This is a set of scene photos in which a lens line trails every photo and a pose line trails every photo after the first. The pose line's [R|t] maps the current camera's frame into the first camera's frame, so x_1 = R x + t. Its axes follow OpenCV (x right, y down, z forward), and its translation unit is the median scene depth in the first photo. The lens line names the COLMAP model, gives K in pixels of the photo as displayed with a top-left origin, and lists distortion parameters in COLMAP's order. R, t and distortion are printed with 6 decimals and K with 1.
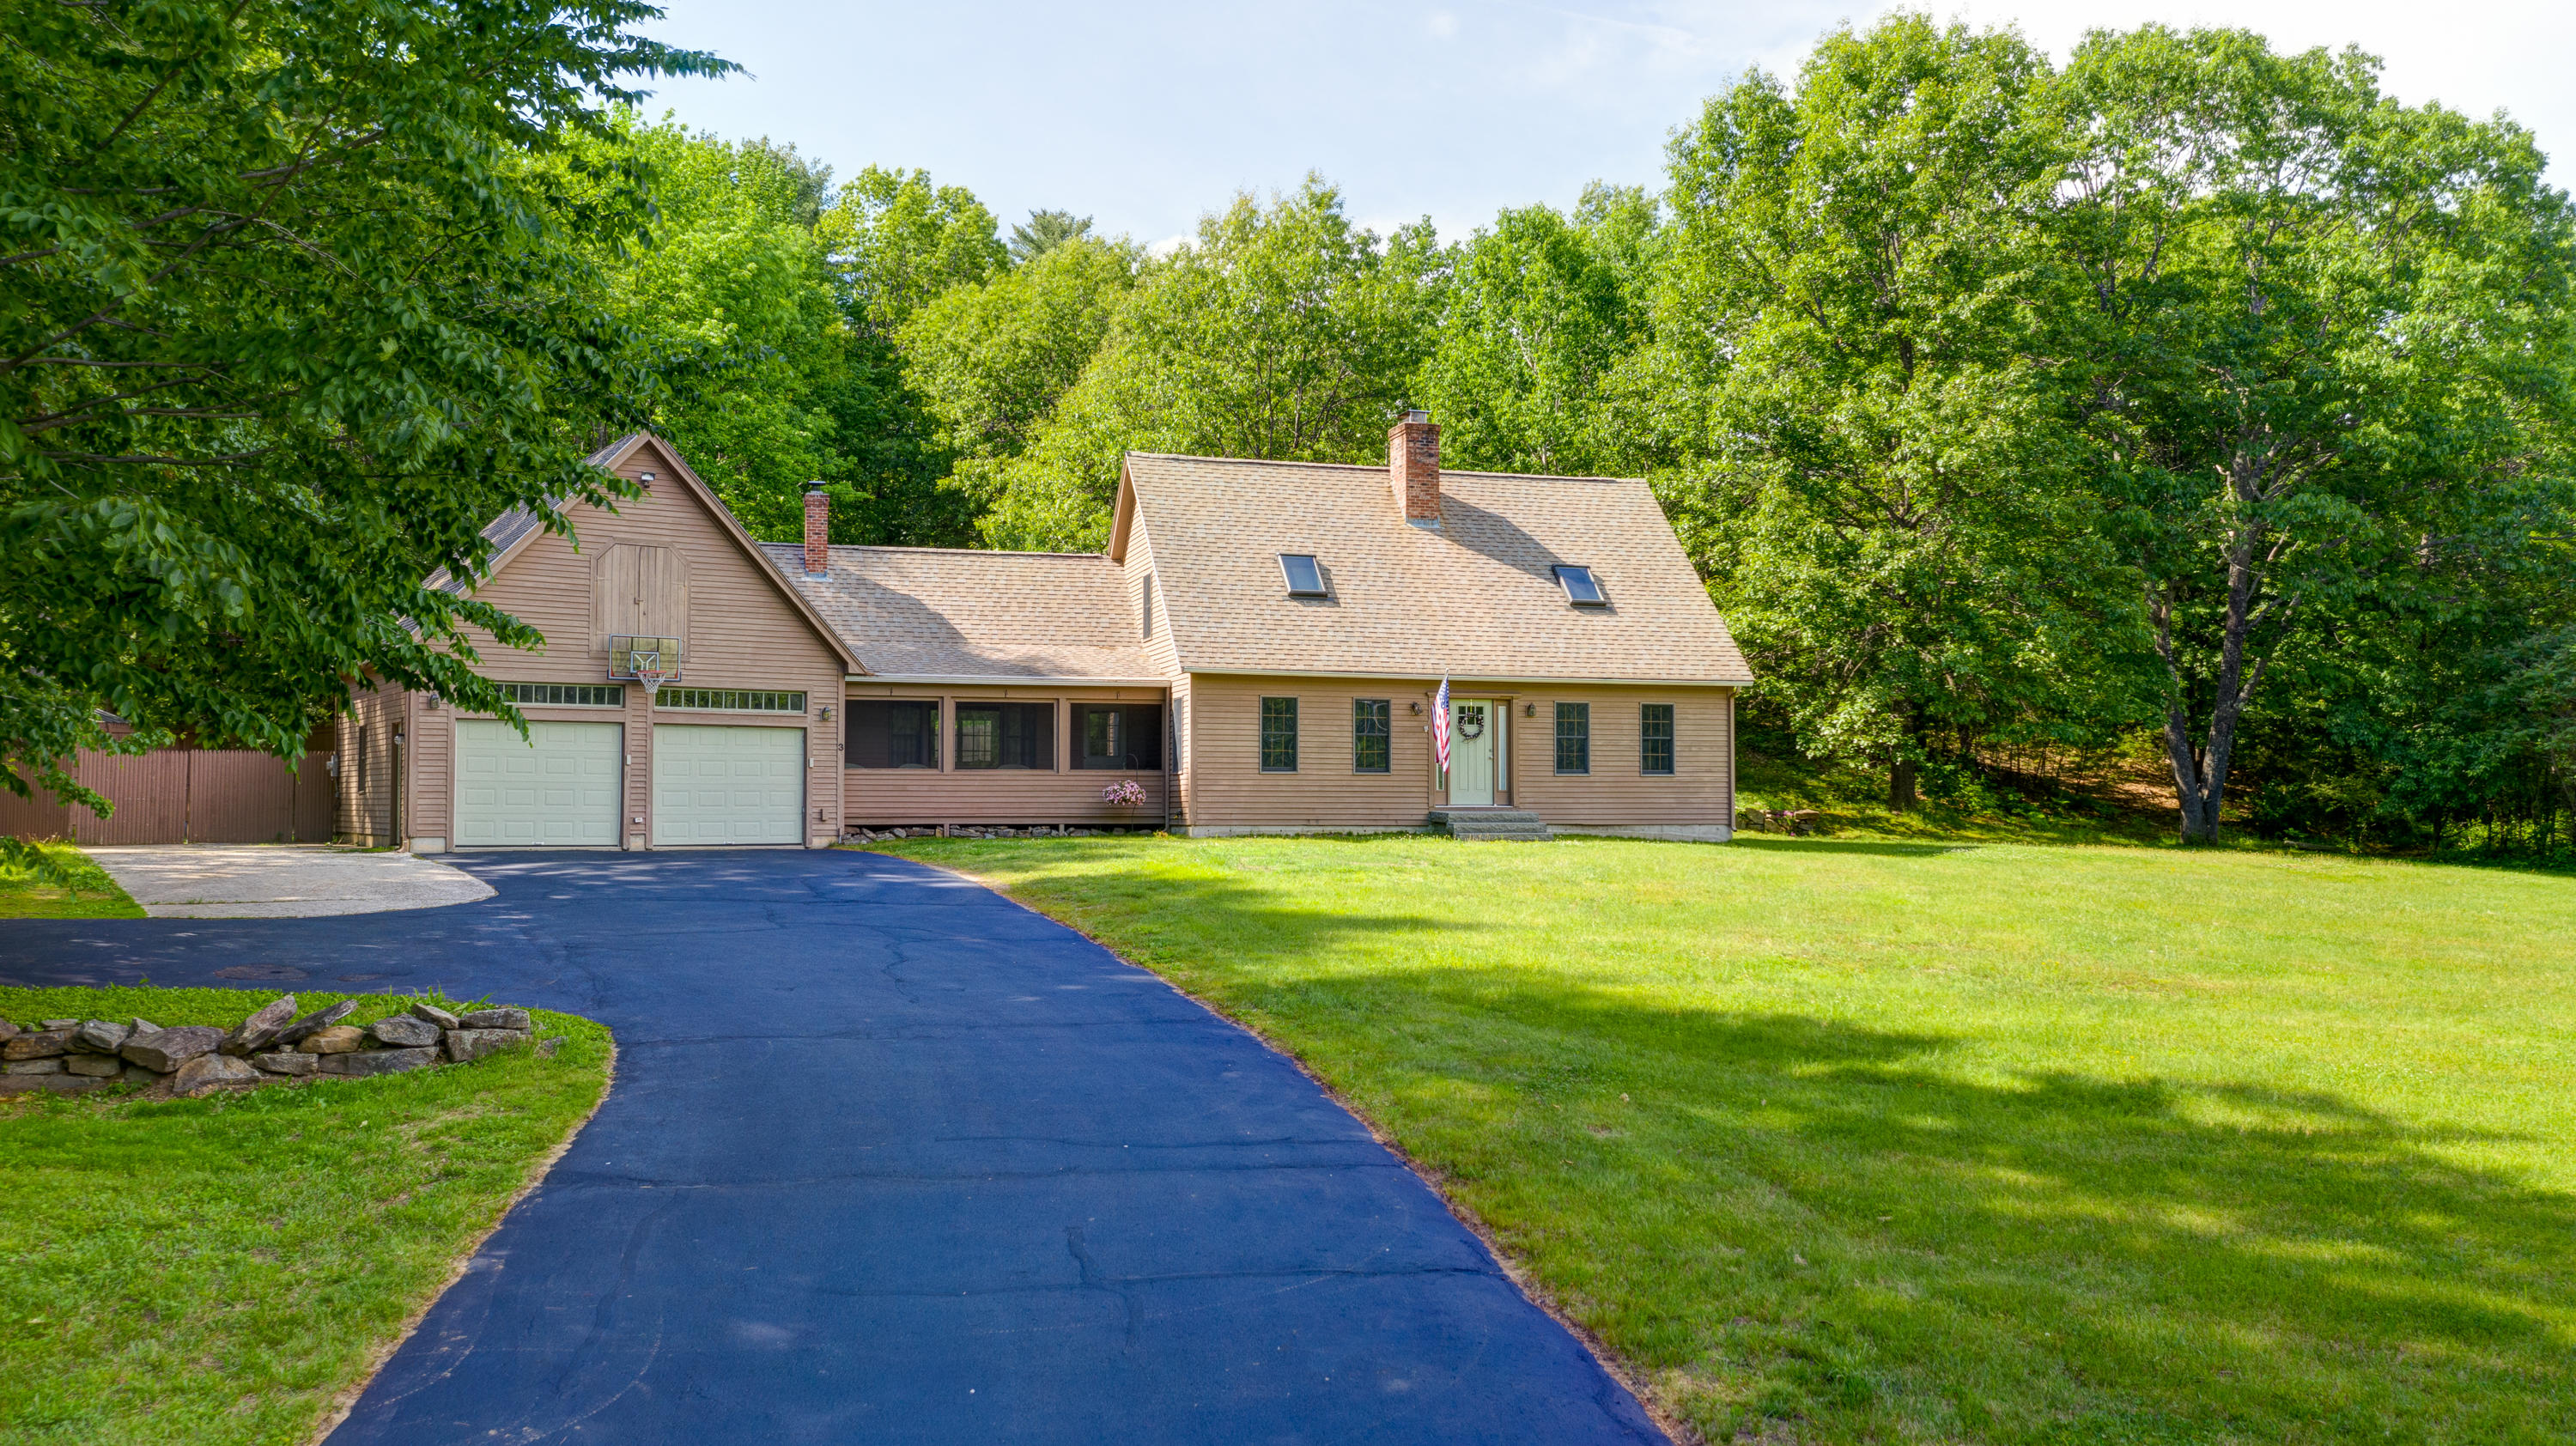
lens RADIAL K [[2007.2, 0, 1284.3], [0, 2007.2, 709.3], [0, 0, 1]] dist [-0.030290, 0.002662]
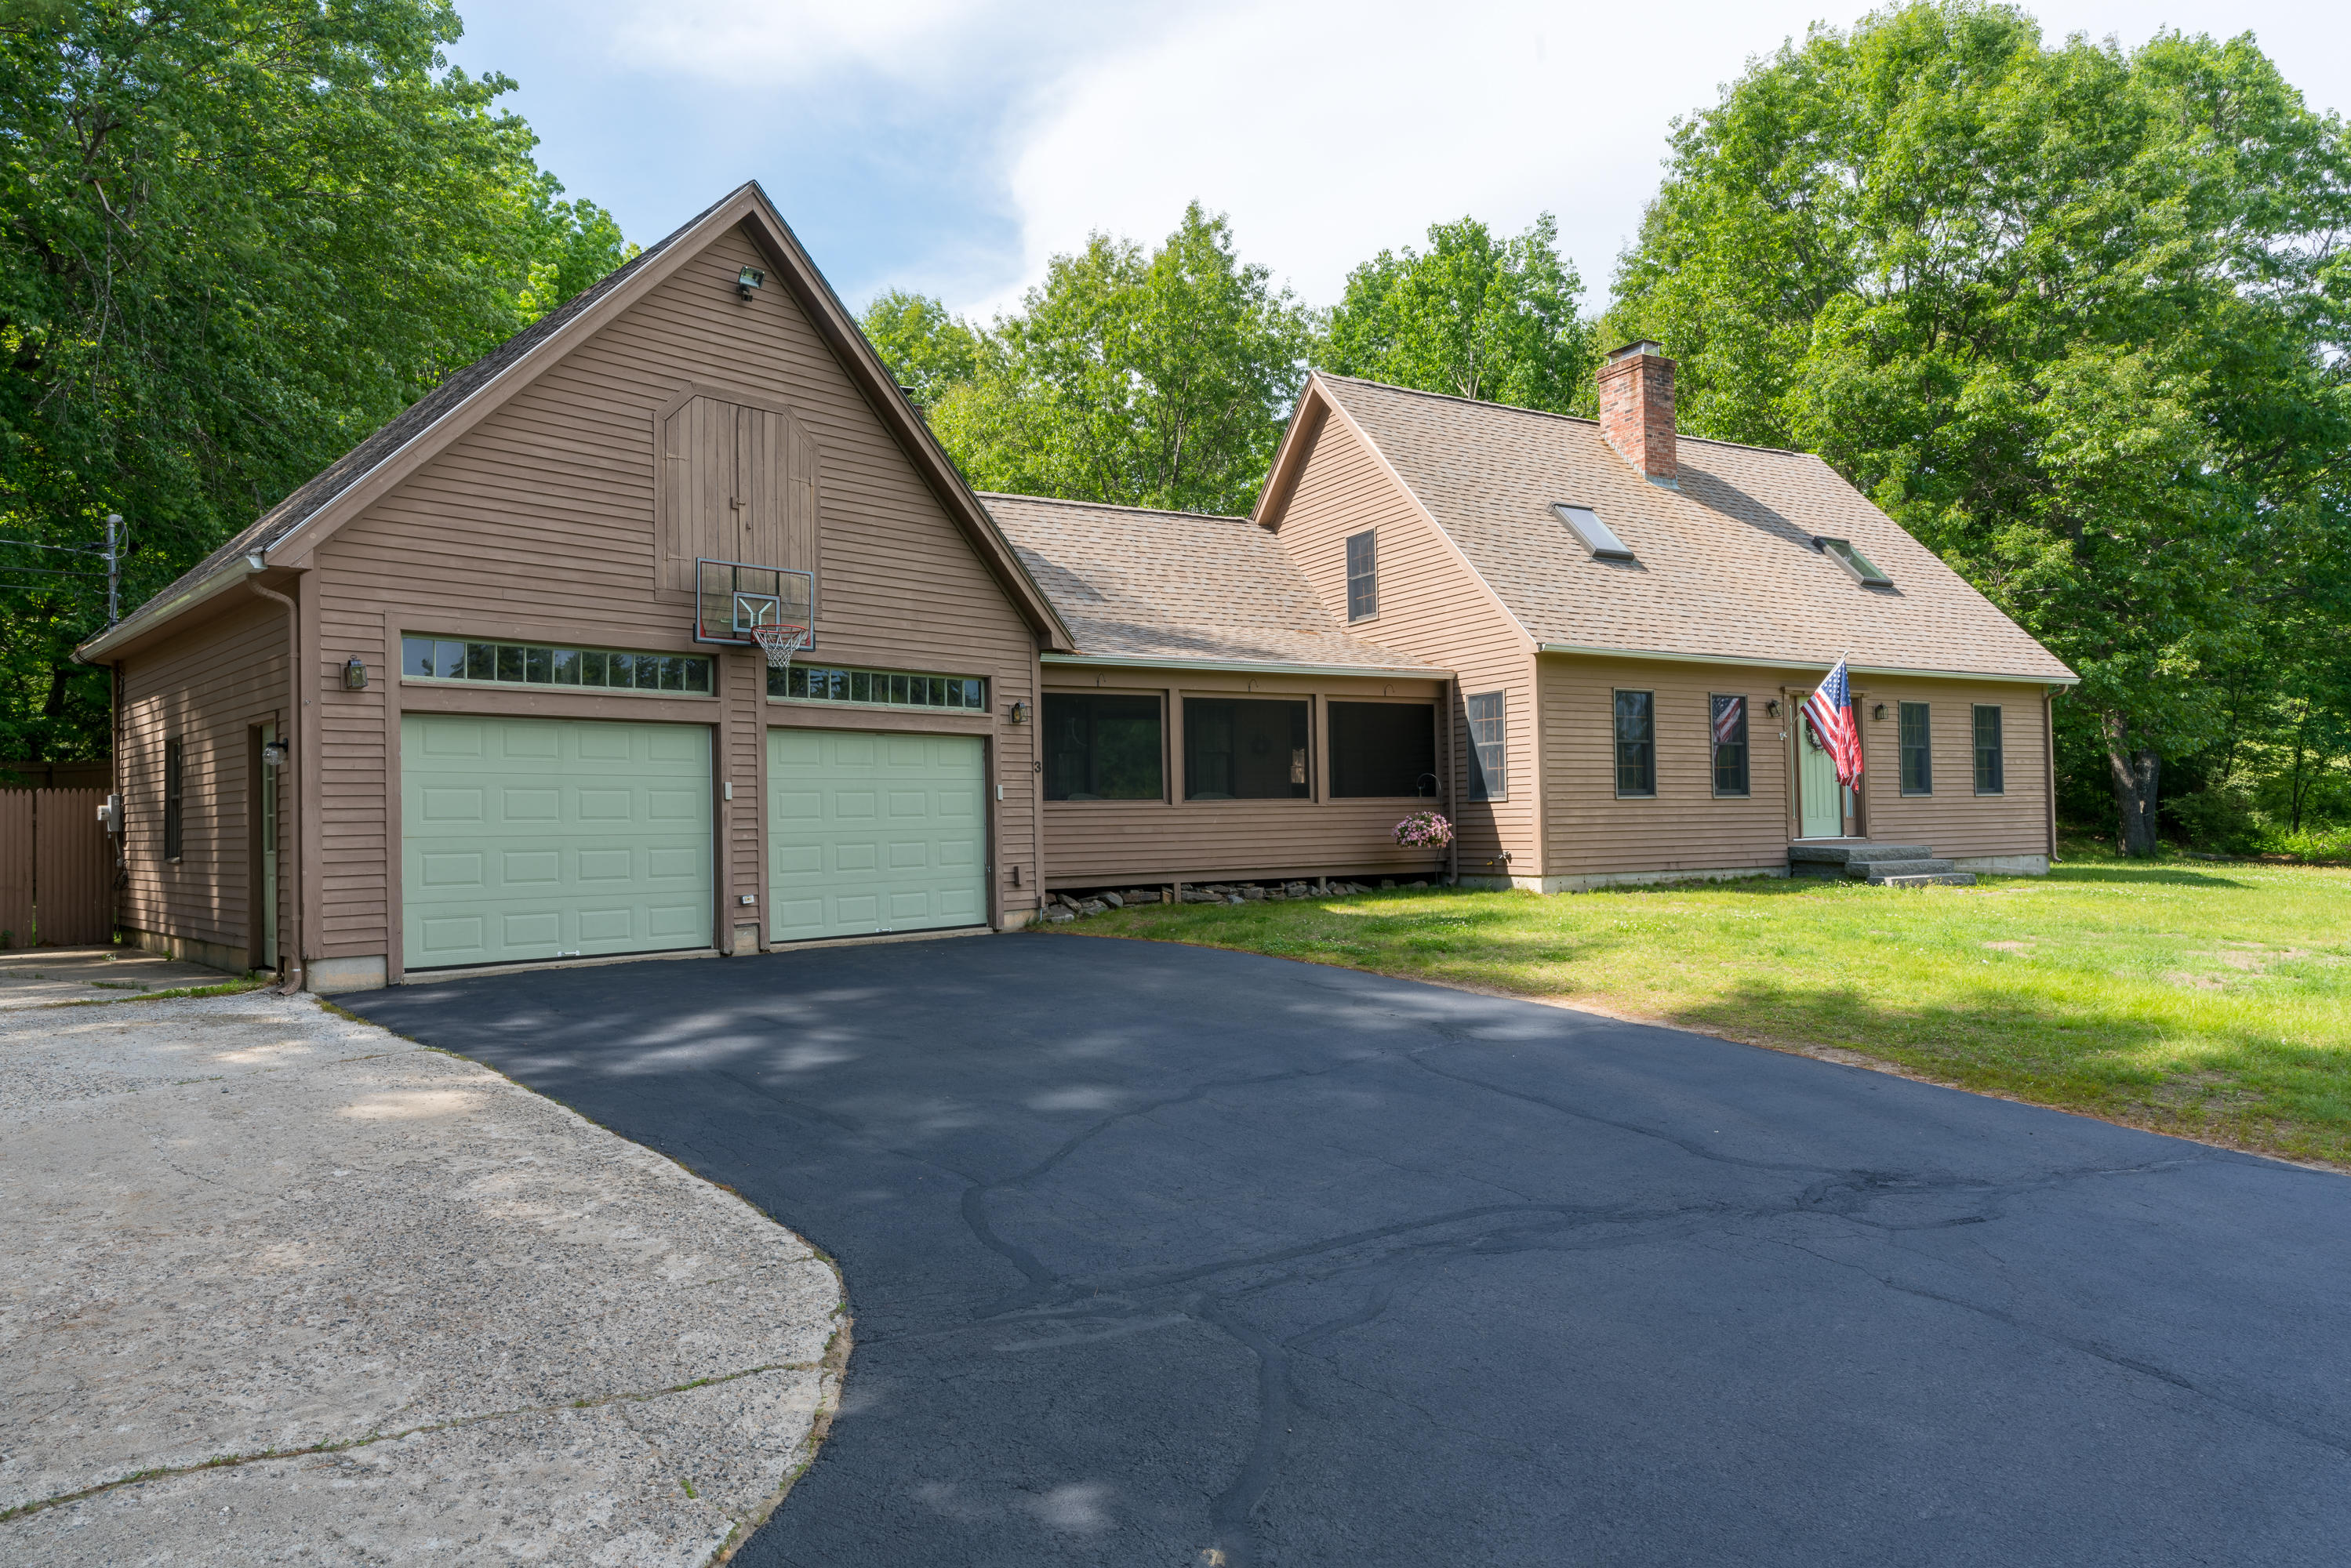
lens RADIAL K [[1387.2, 0, 1155.6], [0, 1387.2, 796.8], [0, 0, 1]] dist [0.002643, 0.001585]
pose [[0.979034, -0.015550, 0.203104, -0.261003], [0.009904, 0.999537, 0.028785, 0.015226], [-0.203458, -0.026170, 0.978734, 0.541879]]
